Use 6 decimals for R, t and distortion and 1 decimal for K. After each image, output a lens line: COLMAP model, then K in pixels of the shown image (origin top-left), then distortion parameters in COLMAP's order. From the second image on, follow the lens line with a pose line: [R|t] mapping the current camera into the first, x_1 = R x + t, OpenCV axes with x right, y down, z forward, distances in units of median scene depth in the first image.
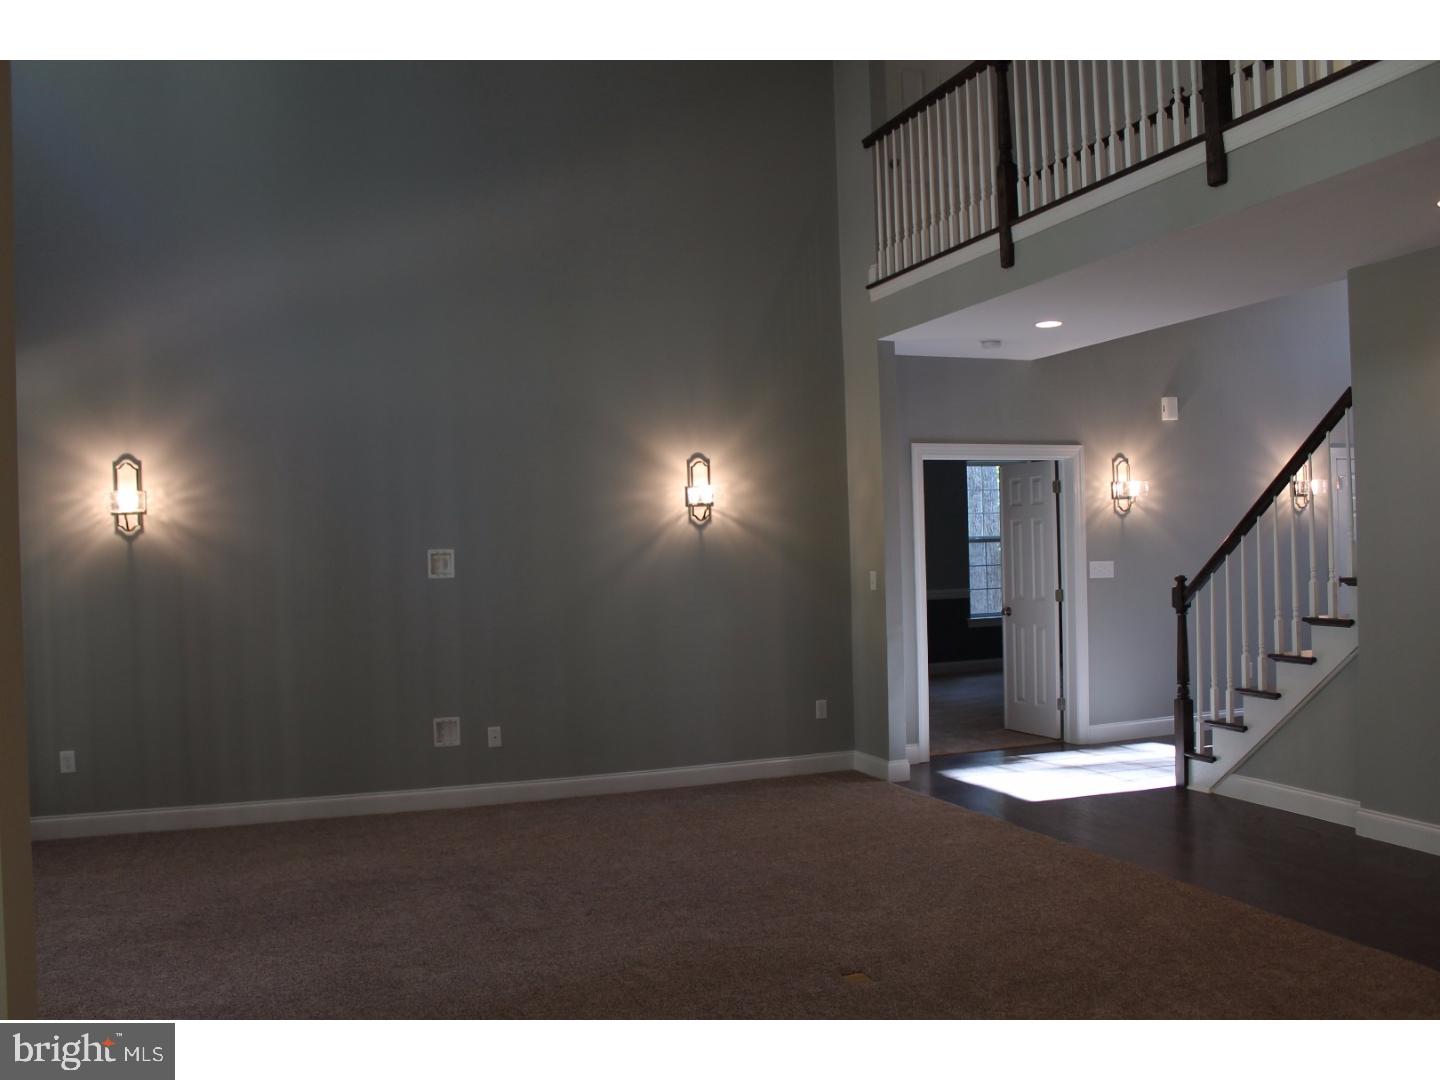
lens RADIAL K [[1220.0, 0, 711.5], [0, 1220.0, 550.0], [0, 0, 1]] dist [-0.136394, 0.075041]
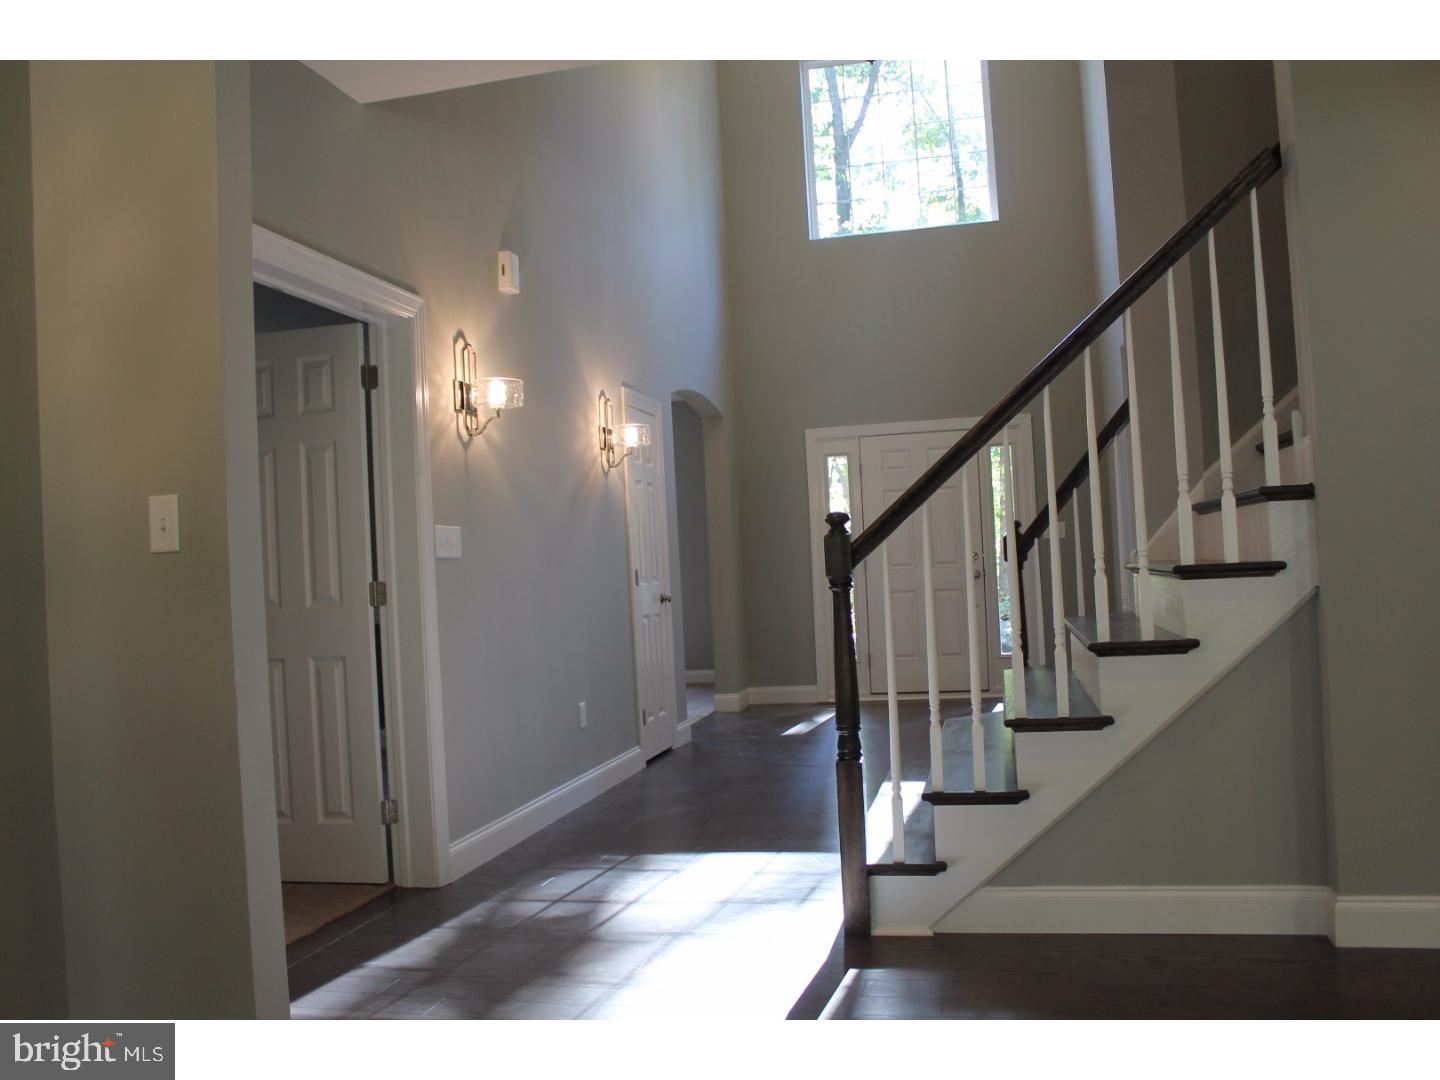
lens RADIAL K [[1220.0, 0, 727.9], [0, 1220.0, 547.8], [0, 0, 1]] dist [-0.136394, 0.075041]
pose [[0.556718, 0.013016, 0.830599, -0.054116], [0.034844, 0.998631, -0.039004, 0.052035], [-0.829970, 0.050656, 0.555503, 0.720721]]
